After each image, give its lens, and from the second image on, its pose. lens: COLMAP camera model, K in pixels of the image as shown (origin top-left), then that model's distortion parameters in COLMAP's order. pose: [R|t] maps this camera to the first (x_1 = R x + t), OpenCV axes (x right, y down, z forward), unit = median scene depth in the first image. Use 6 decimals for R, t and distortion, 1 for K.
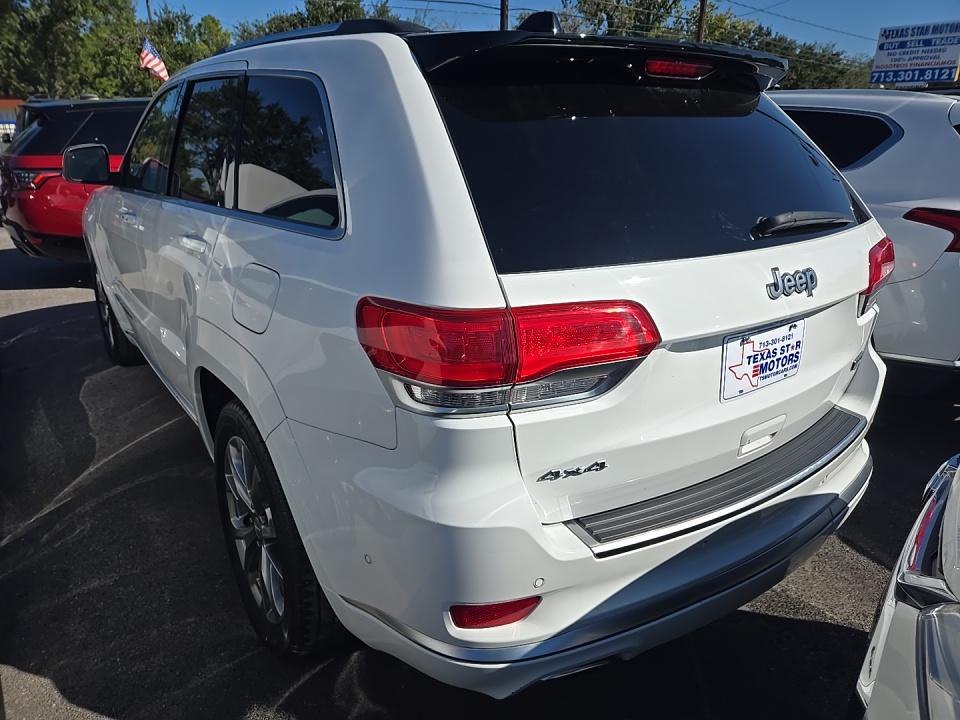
lens RADIAL K [[639.3, 0, 461.0], [0, 639.3, 360.4], [0, 0, 1]] dist [0.052765, -0.036019]
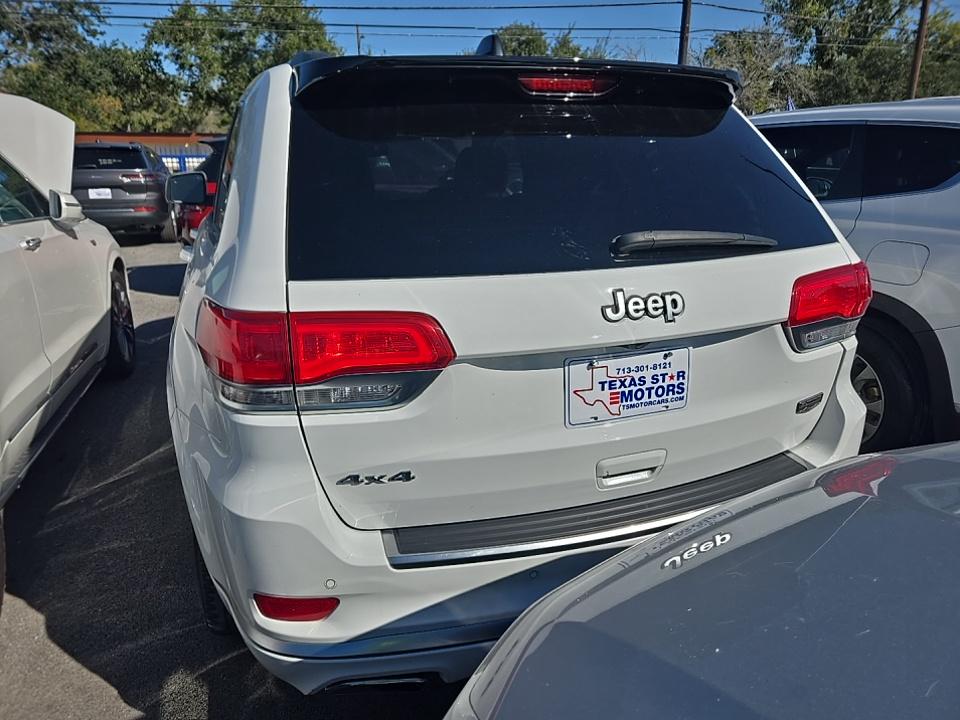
lens RADIAL K [[639.3, 0, 478.1], [0, 639.3, 362.8], [0, 0, 1]] dist [0.052765, -0.036019]
pose [[0.965450, 0.065577, -0.252202, 0.495209], [-0.074484, 0.996885, -0.025924, 0.003715], [0.249716, 0.043813, 0.967327, 0.042851]]
